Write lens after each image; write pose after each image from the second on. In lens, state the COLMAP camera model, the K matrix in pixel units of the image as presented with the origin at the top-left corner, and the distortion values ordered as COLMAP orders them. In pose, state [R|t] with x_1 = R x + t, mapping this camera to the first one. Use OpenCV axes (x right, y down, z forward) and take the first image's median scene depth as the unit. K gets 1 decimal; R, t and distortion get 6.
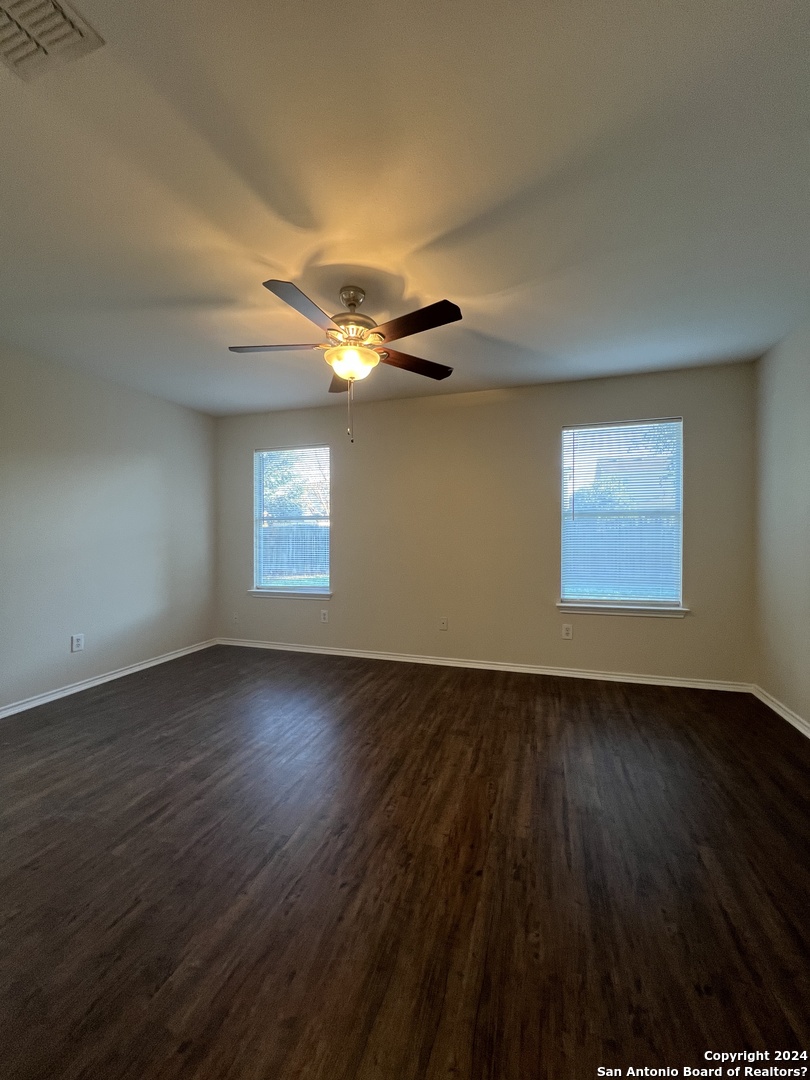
lens RADIAL K [[429.9, 0, 406.0], [0, 429.9, 535.4], [0, 0, 1]] dist [-0.000462, -0.000020]
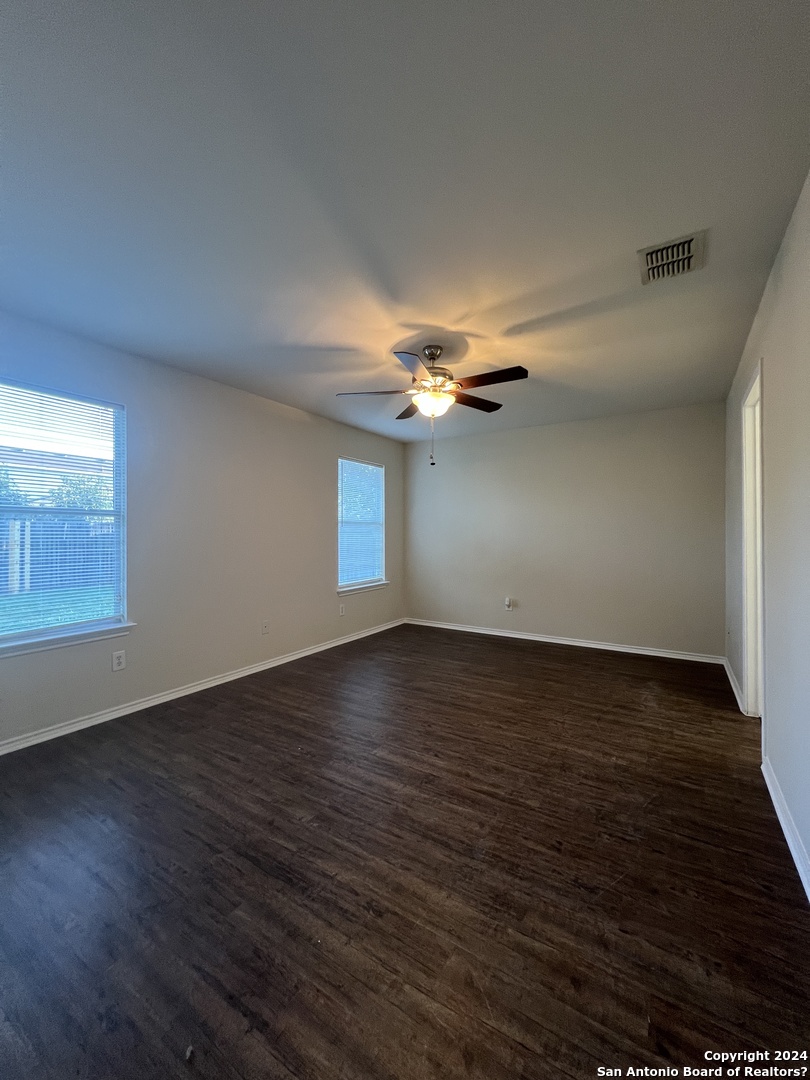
lens RADIAL K [[431.0, 0, 405.3], [0, 431.0, 535.3], [0, 0, 1]] dist [-0.002254, -0.000418]
pose [[0.250033, 0.001239, 0.968236, -1.347240], [0.007102, 0.999970, -0.003113, -0.003709], [-0.968211, 0.007655, 0.250017, 0.734802]]
